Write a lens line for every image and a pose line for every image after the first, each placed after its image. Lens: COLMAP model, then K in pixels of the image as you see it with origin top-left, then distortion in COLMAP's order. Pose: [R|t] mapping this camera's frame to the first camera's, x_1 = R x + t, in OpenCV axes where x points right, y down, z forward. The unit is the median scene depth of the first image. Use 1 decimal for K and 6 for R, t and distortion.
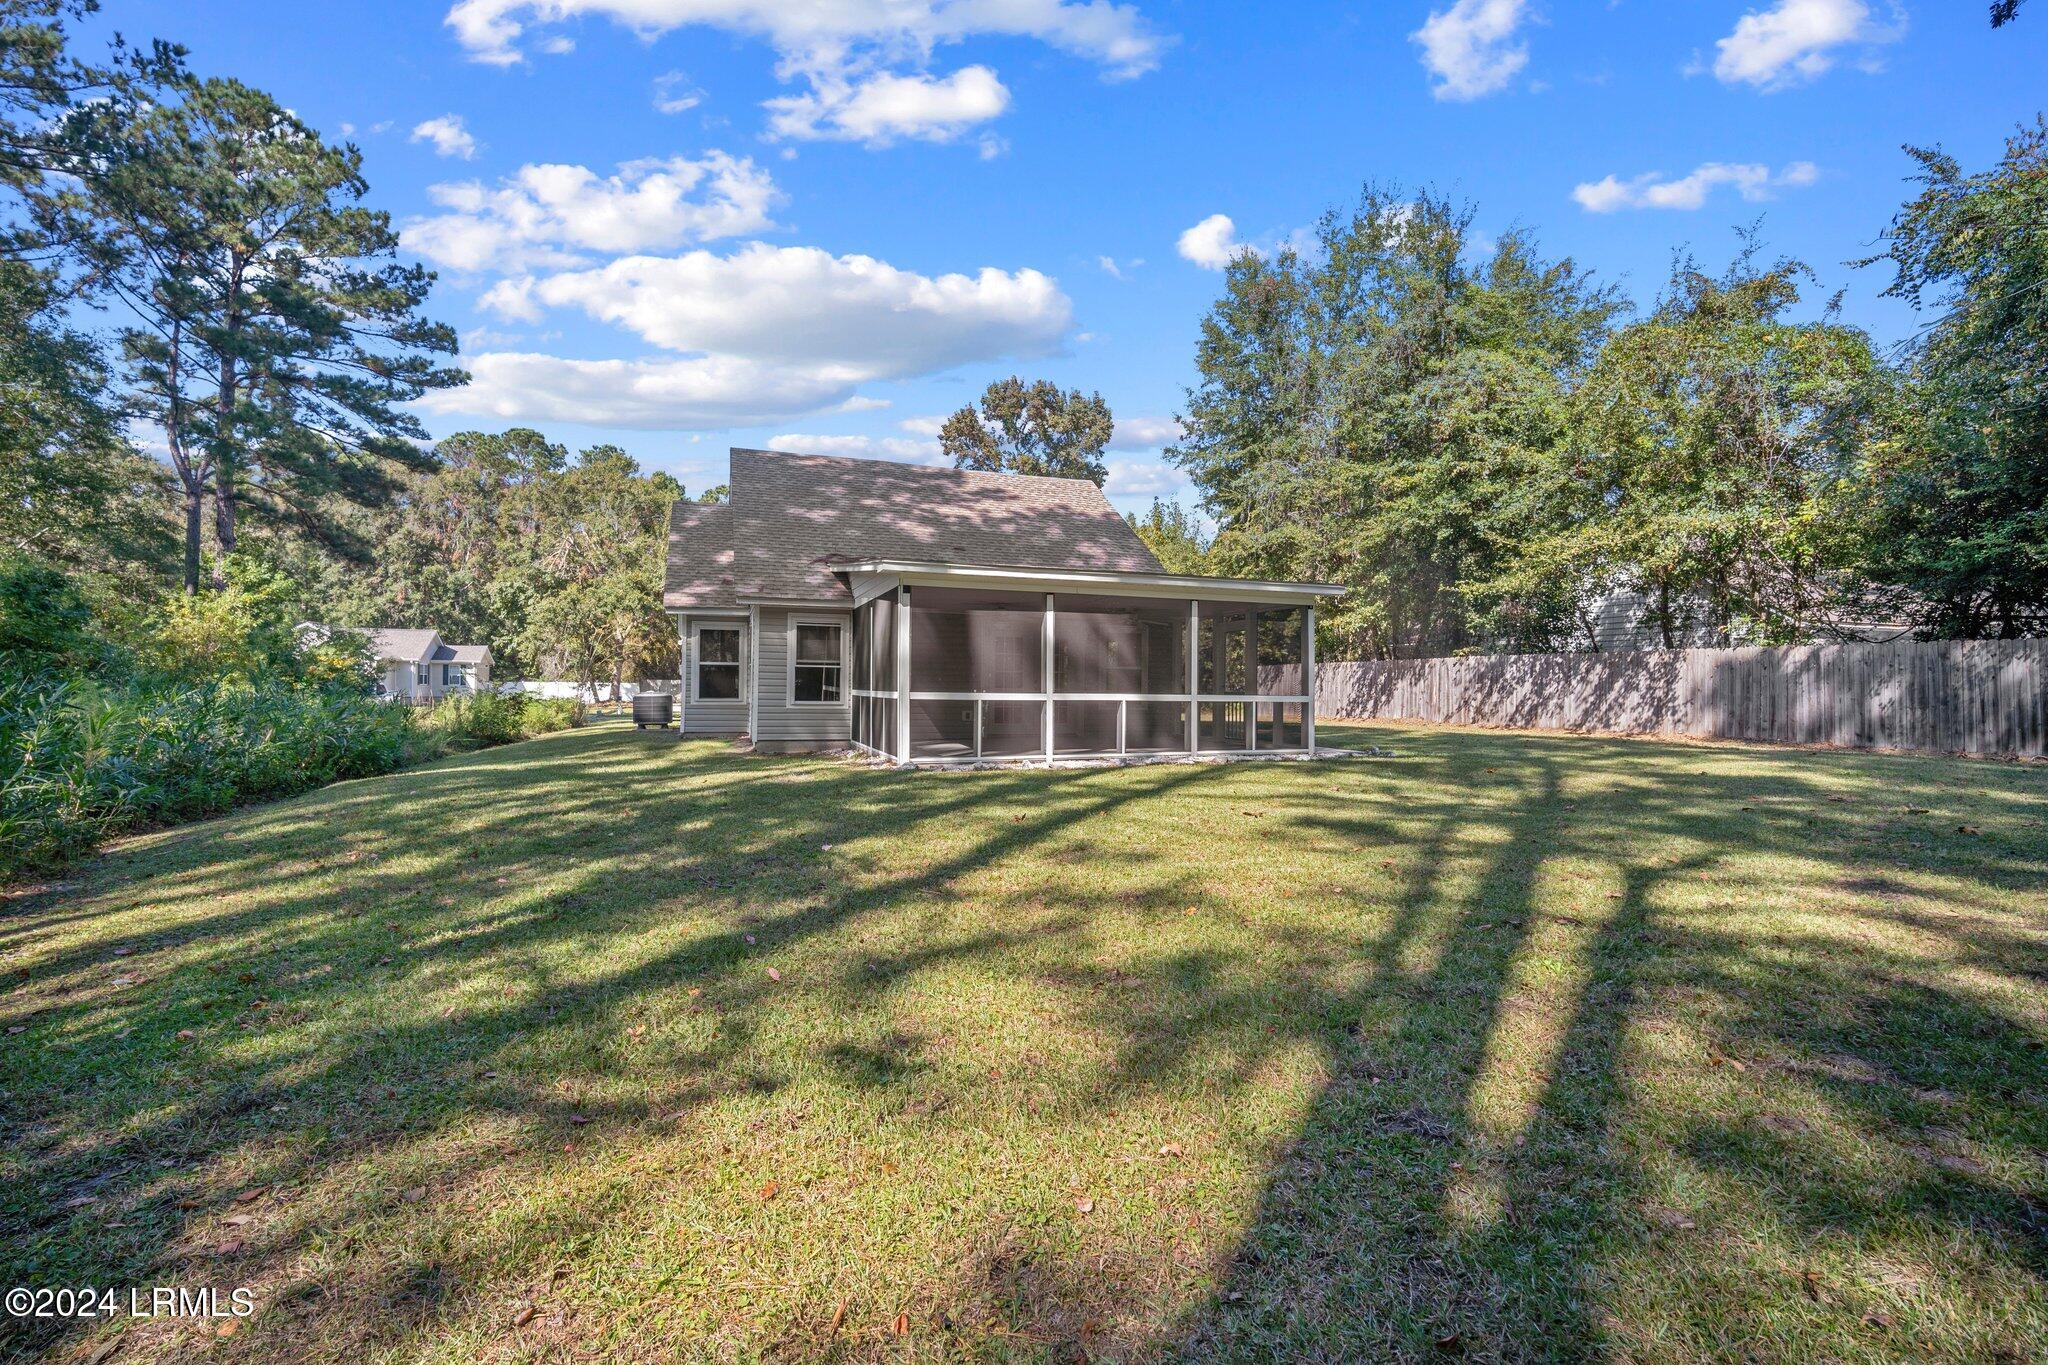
lens RADIAL K [[917.5, 0, 1018.9], [0, 917.5, 659.7], [0, 0, 1]] dist [-0.000533, 0.000908]
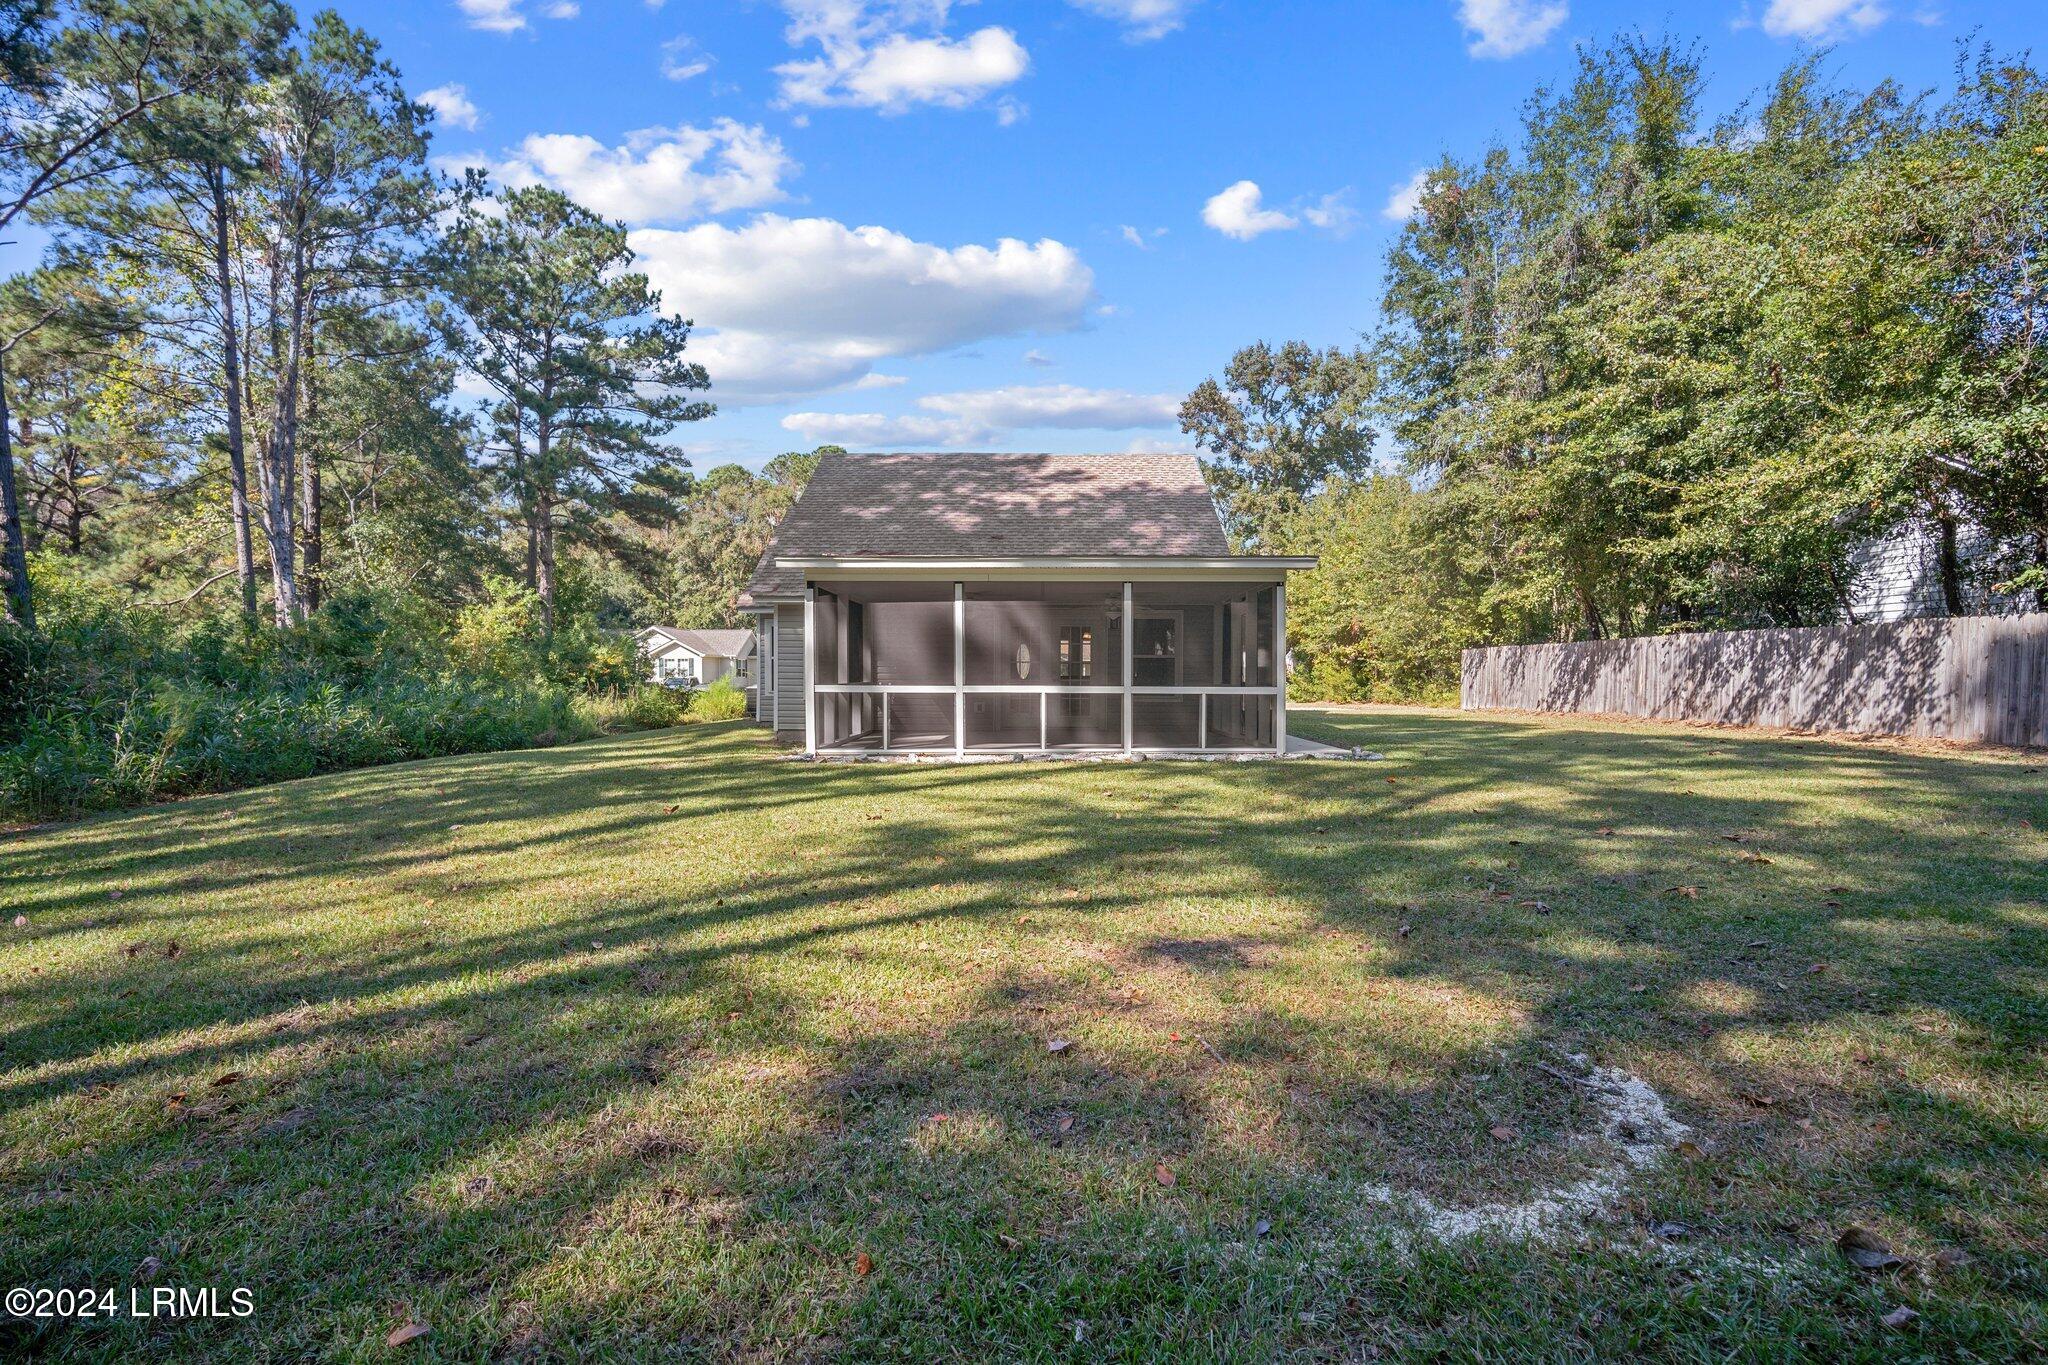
lens RADIAL K [[927.7, 0, 1003.3], [0, 927.7, 683.9], [0, 0, 1]] dist [-0.002581, -0.000125]
pose [[0.934319, -0.003722, -0.356420, 0.256504], [0.017392, 0.999230, 0.035157, 0.000917], [0.356015, -0.039047, 0.933664, 0.061981]]
